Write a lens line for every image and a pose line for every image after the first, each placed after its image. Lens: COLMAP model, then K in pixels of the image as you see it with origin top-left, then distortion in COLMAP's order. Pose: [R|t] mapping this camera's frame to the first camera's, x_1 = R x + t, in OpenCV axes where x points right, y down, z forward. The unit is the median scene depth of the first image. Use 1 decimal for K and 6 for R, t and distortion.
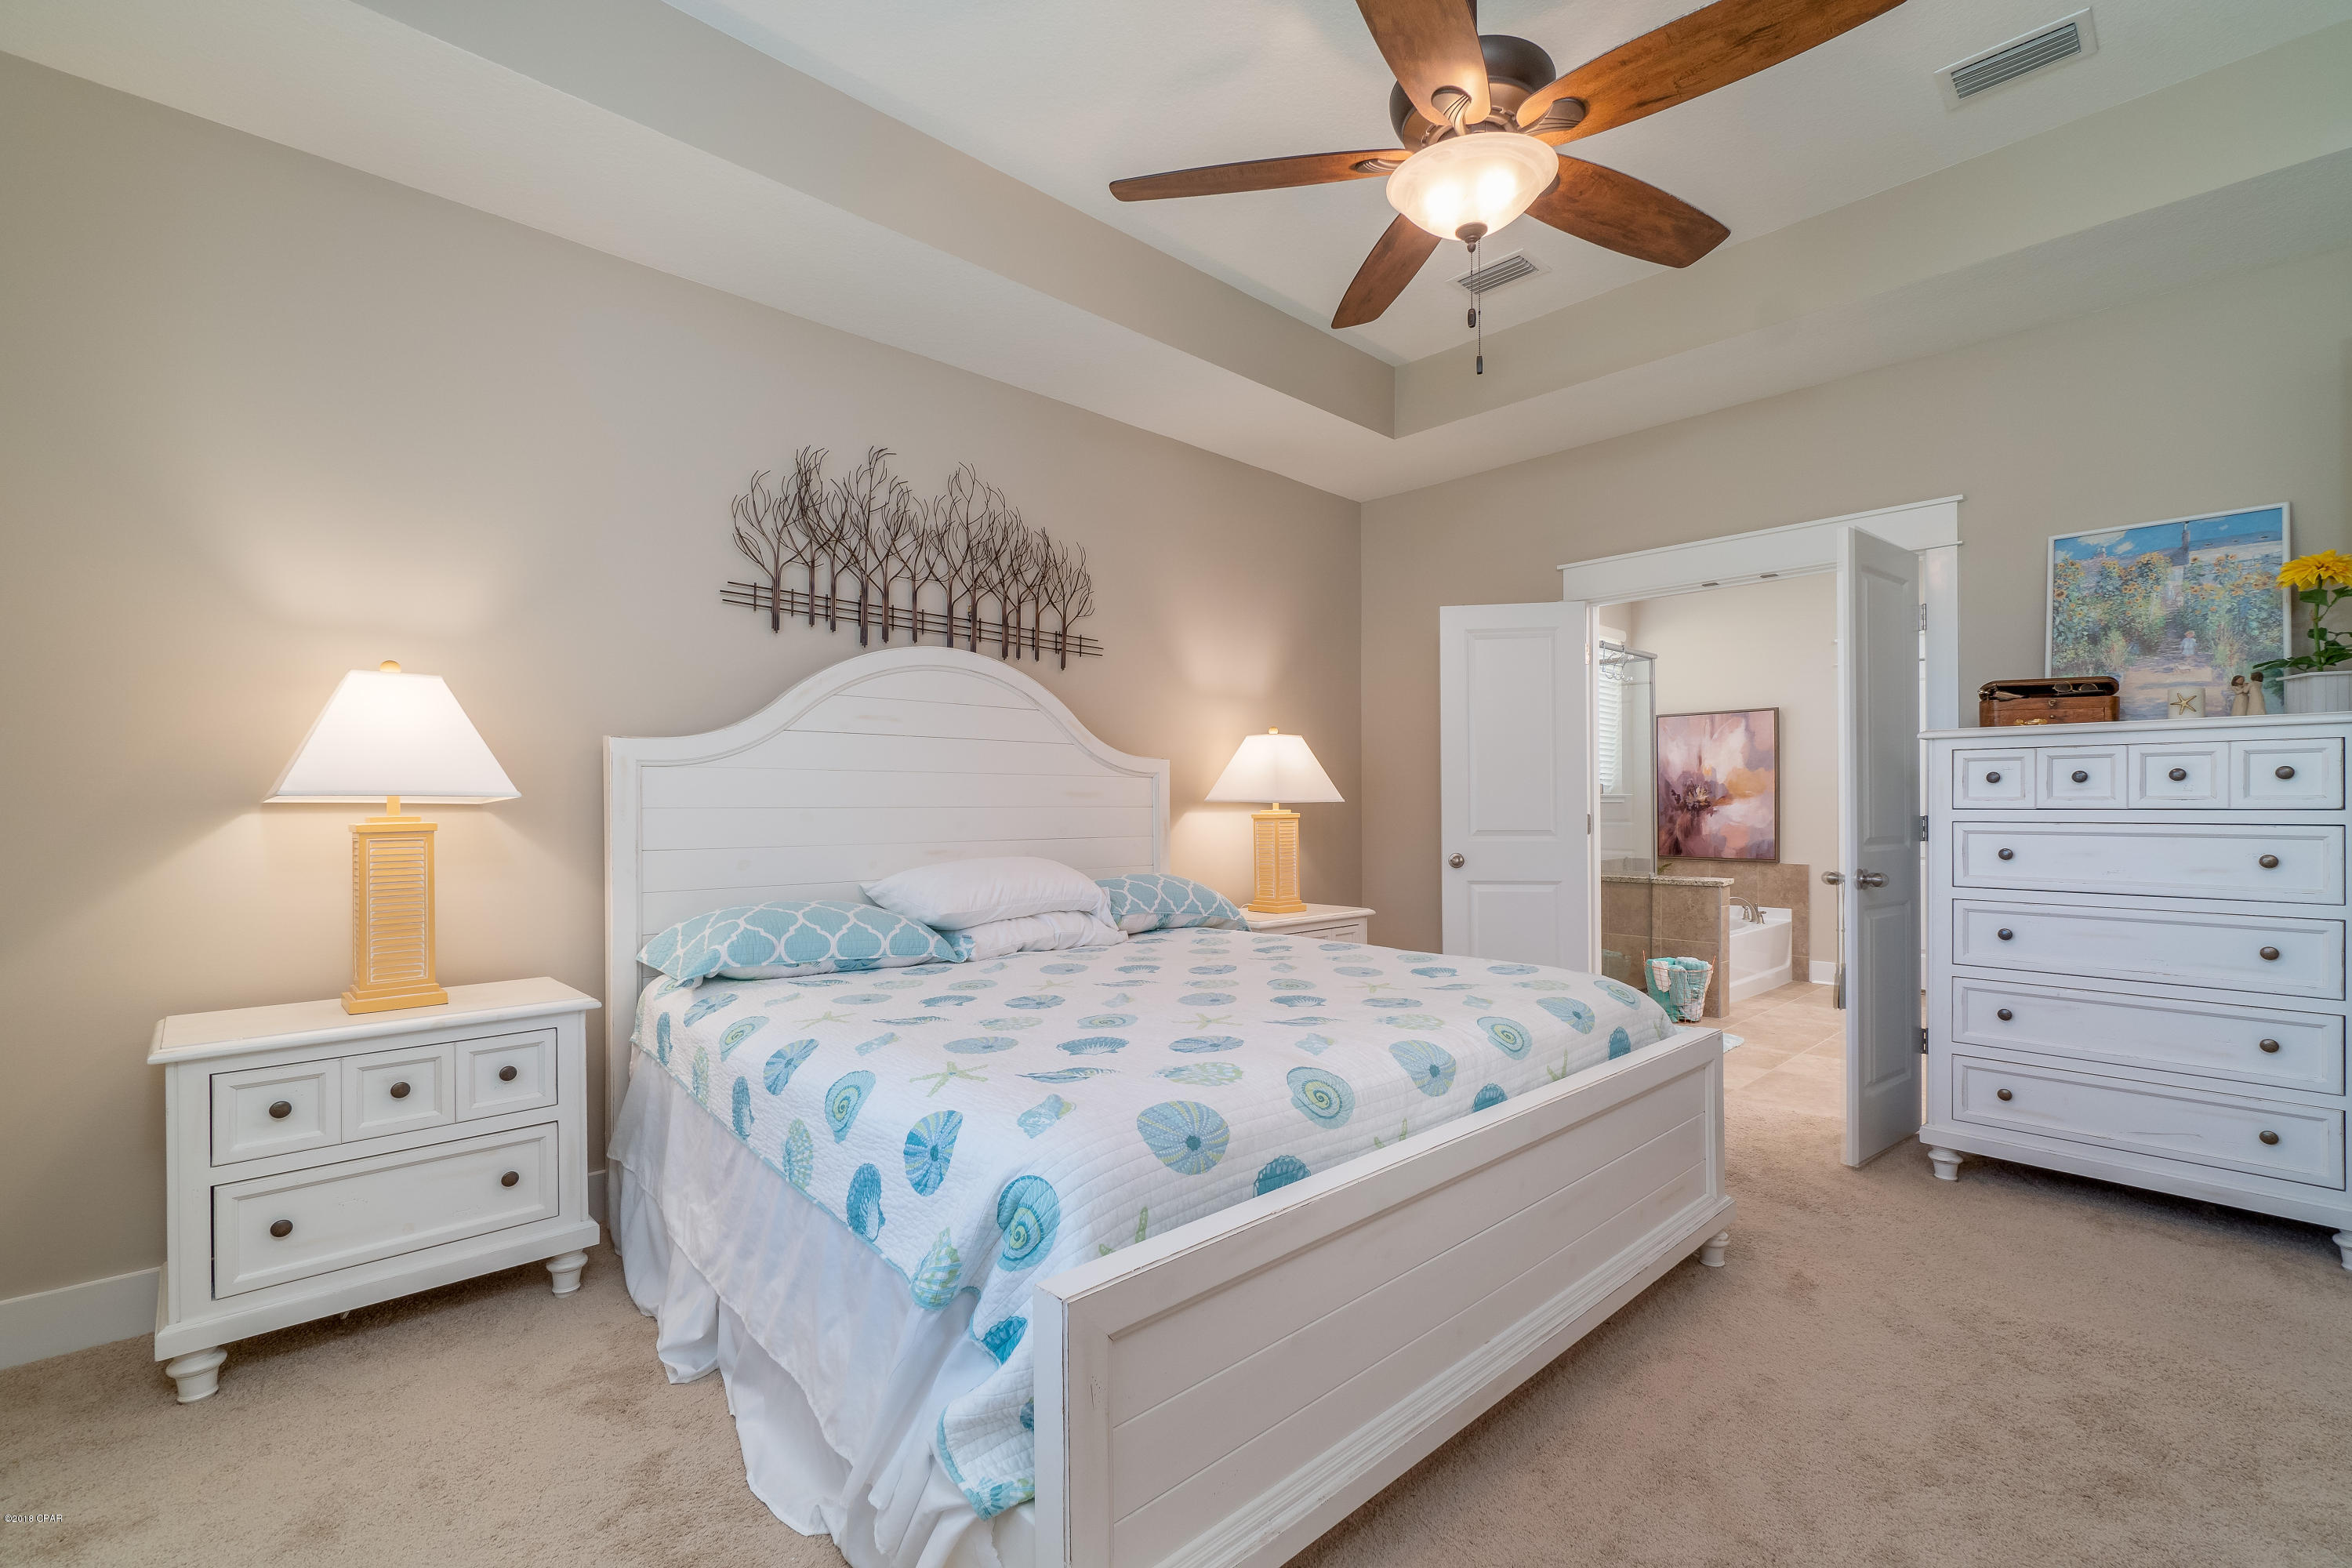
lens RADIAL K [[1033.5, 0, 1175.8], [0, 1033.5, 795.1], [0, 0, 1]] dist [0.000090, -0.000876]
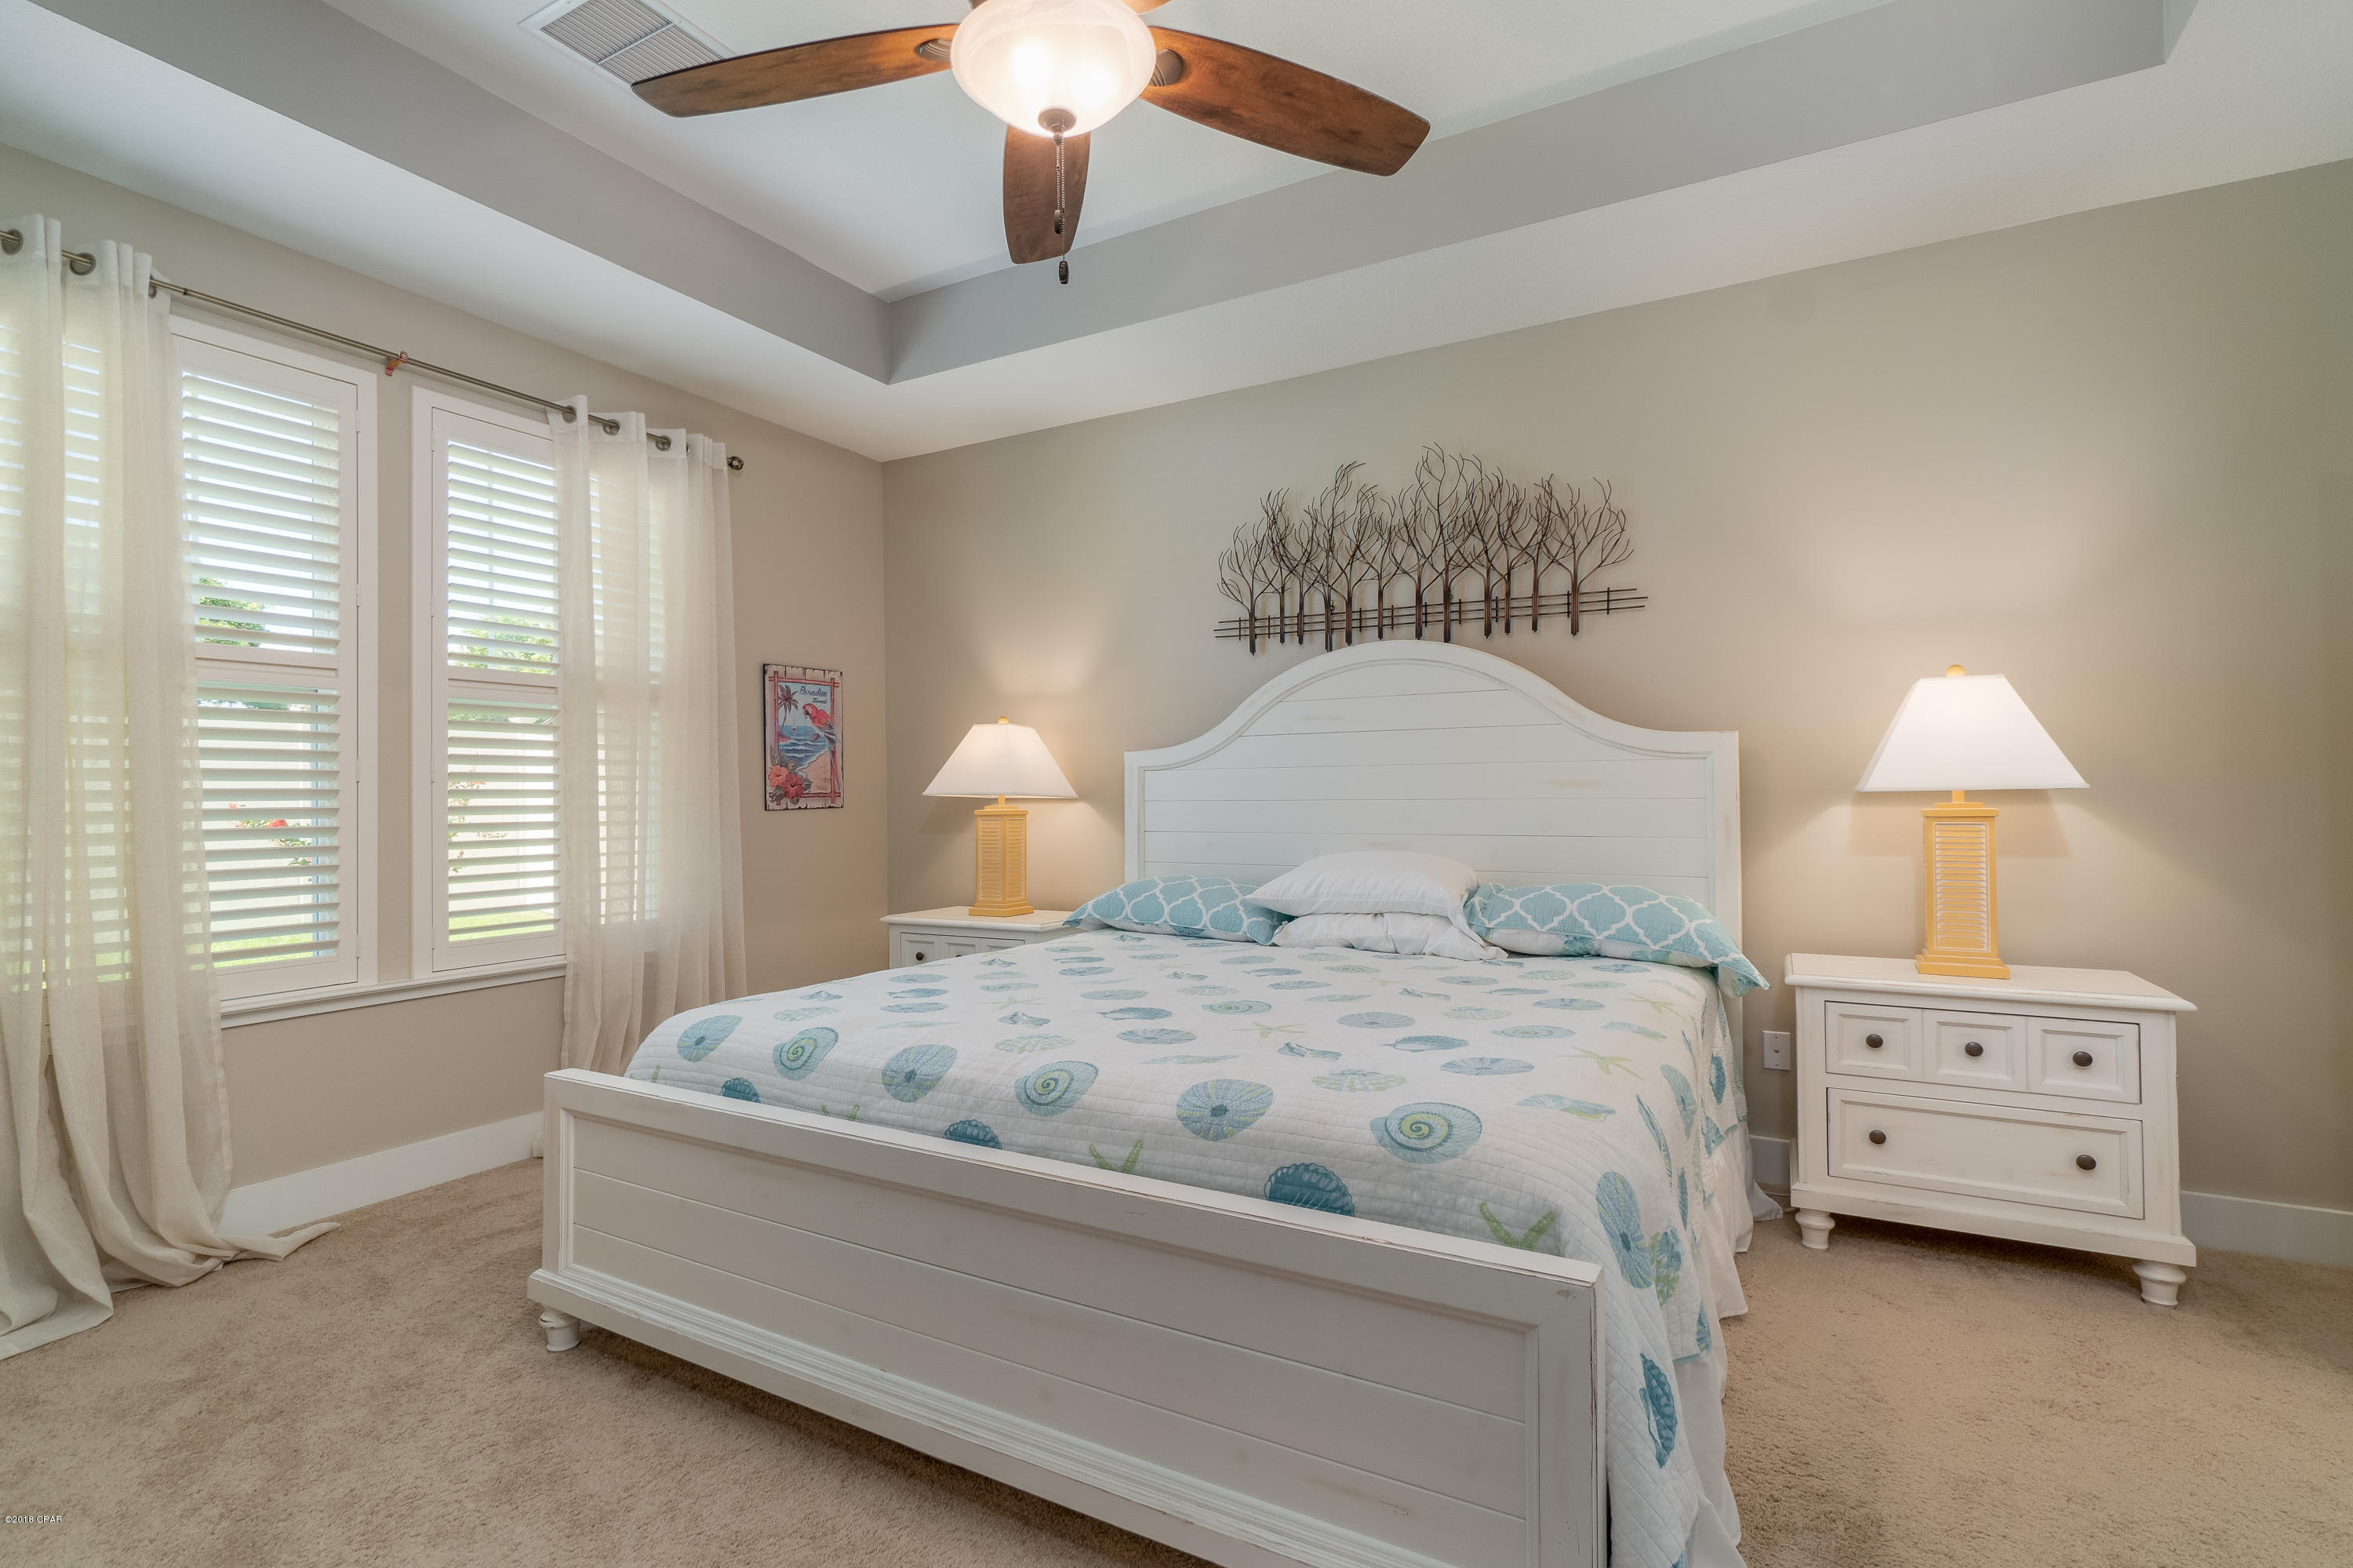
lens RADIAL K [[1034.0, 0, 1208.3], [0, 1034.0, 790.0], [0, 0, 1]] dist [0.000090, -0.000876]
pose [[0.330596, -0.007834, -0.943740, 0.666131], [0.014069, 0.999895, -0.003372, 0.003186], [0.943668, -0.012163, 0.330671, 0.500766]]
